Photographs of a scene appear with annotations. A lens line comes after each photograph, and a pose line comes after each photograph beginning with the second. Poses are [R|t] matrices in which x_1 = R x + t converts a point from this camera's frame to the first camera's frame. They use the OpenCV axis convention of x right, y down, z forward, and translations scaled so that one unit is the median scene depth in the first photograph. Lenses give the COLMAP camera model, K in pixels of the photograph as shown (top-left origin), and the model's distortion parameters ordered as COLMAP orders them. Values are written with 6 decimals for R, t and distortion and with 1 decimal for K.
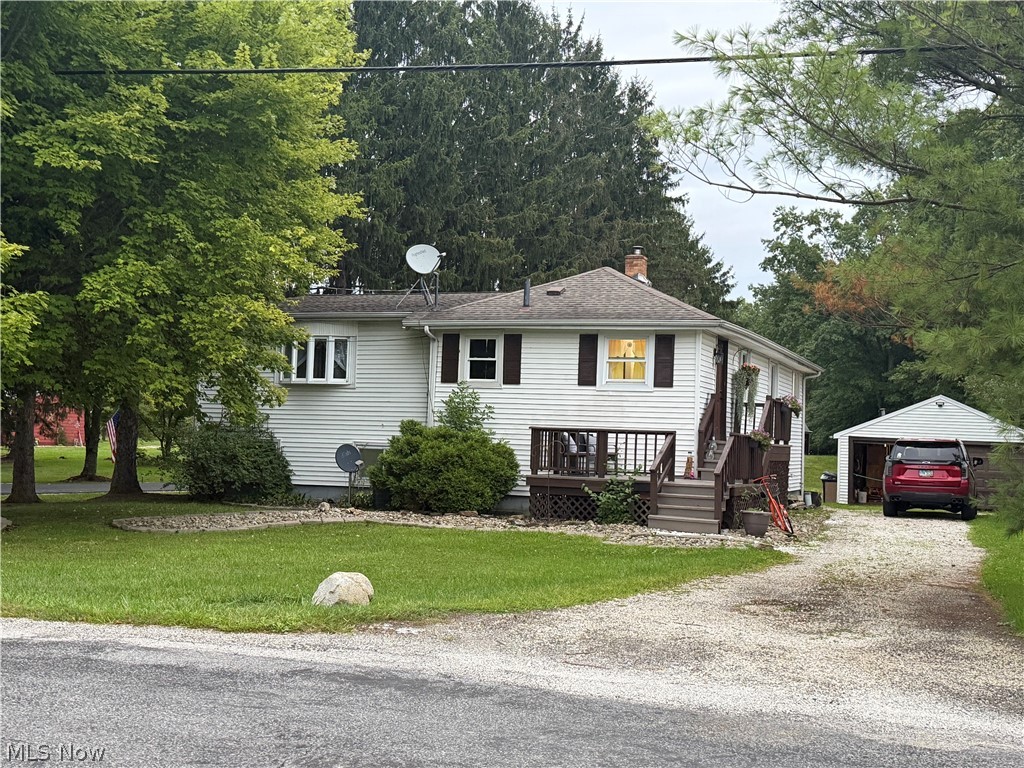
lens RADIAL K [[1213.0, 0, 513.6], [0, 1213.0, 386.9], [0, 0, 1]] dist [0.123613, 0.000000]
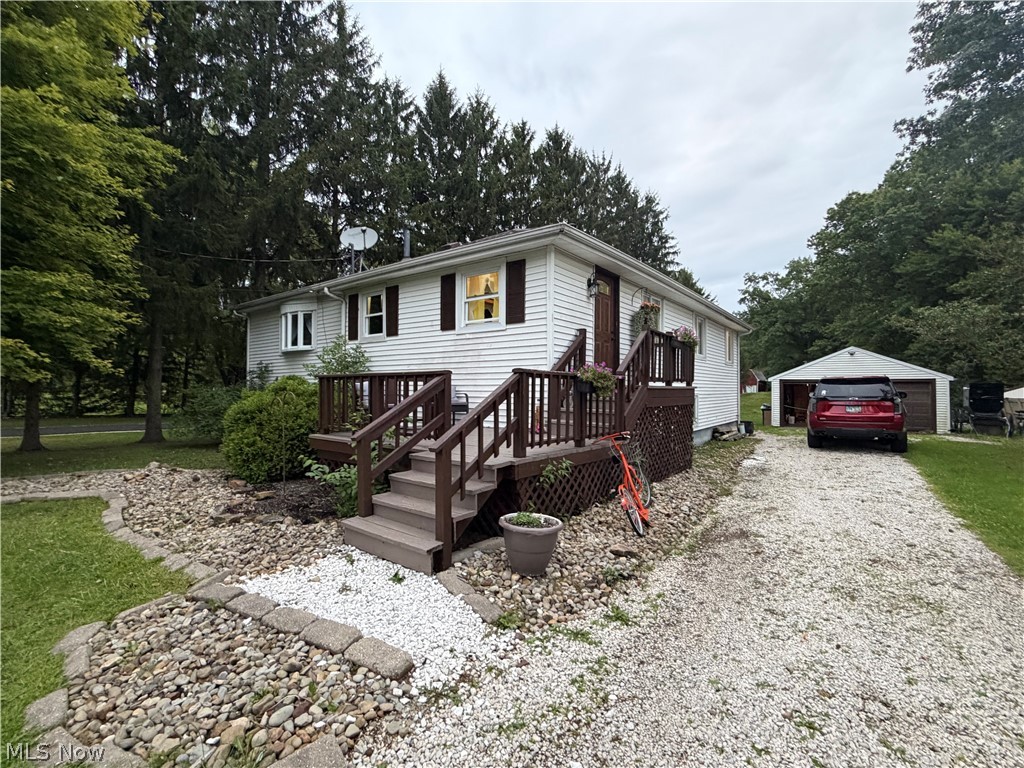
lens RADIAL K [[455.4, 0, 512.7], [0, 455.4, 388.1], [0, 0, 1]] dist [-0.003018, -0.000182]
pose [[0.960704, -0.033469, -0.275549, 0.167000], [0.043653, 0.998569, 0.030907, 0.028481], [0.274121, -0.041721, 0.960790, 0.559105]]
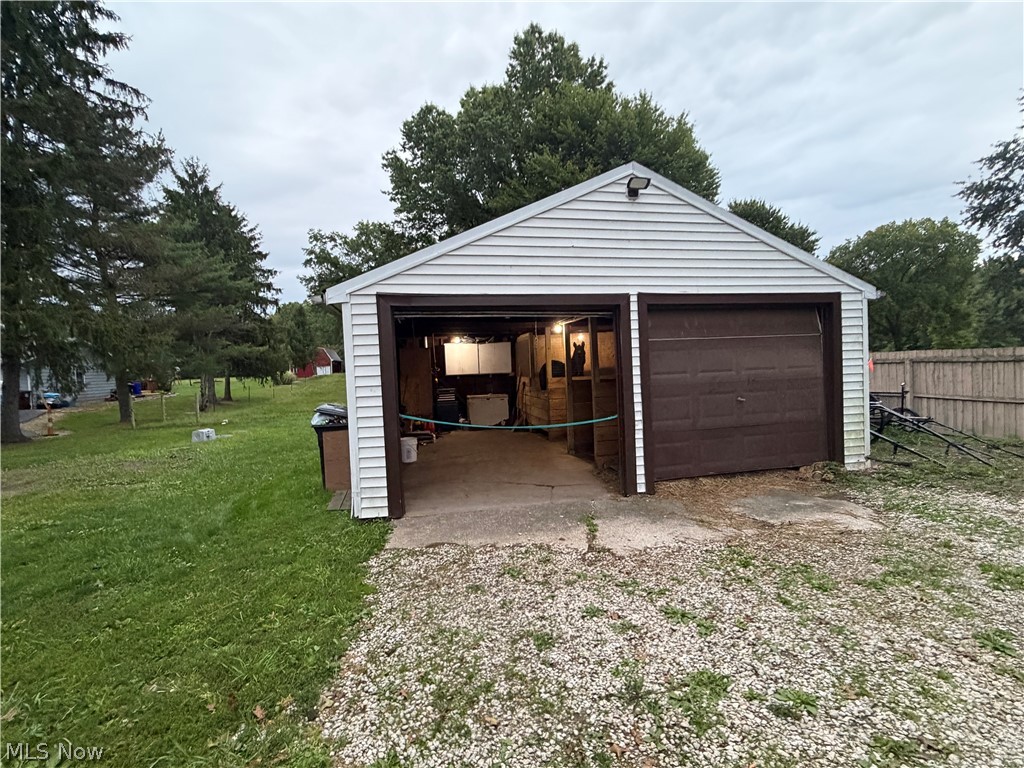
lens RADIAL K [[455.4, 0, 512.6], [0, 455.4, 385.8], [0, 0, 1]] dist [-0.003018, -0.000182]
pose [[0.830737, -0.093290, 0.548793, 0.334796], [0.045246, 0.993911, 0.100464, 0.074091], [-0.554824, -0.058629, 0.829899, 1.245220]]
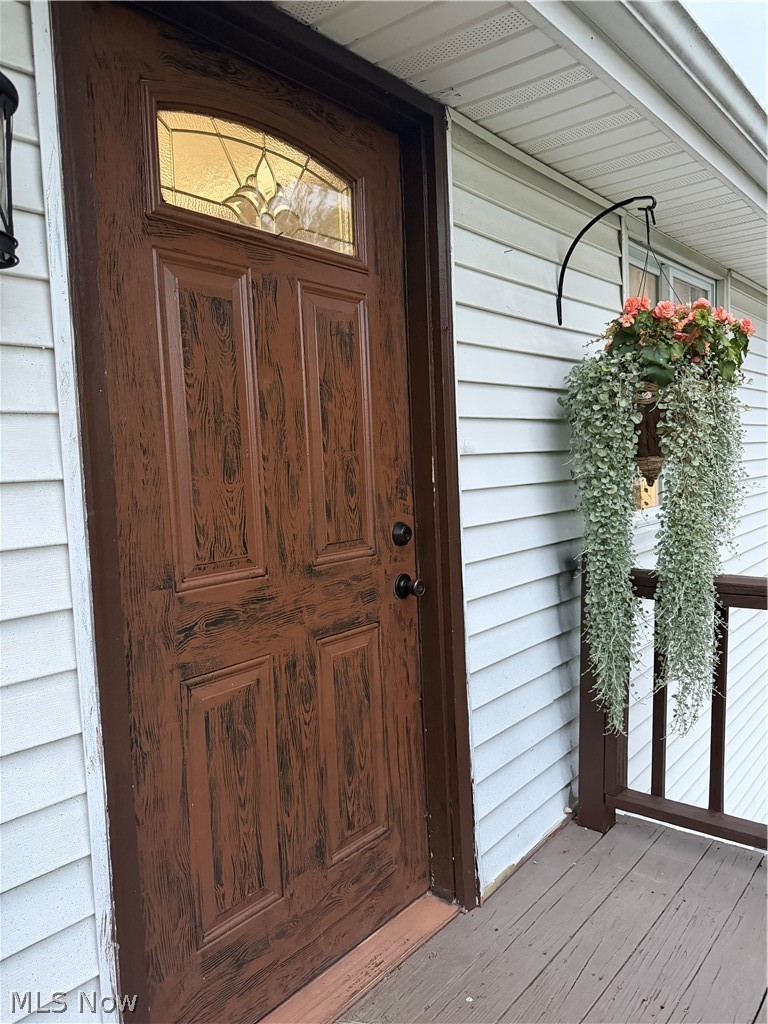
lens RADIAL K [[717.8, 0, 383.9], [0, 717.8, 508.6], [0, 0, 1]] dist [0.022386, -0.026594]
pose [[0.941079, -0.066975, -0.331489, 0.168316], [0.101722, 0.990861, 0.088586, -0.004951], [0.322527, -0.117086, 0.939291, 0.809830]]
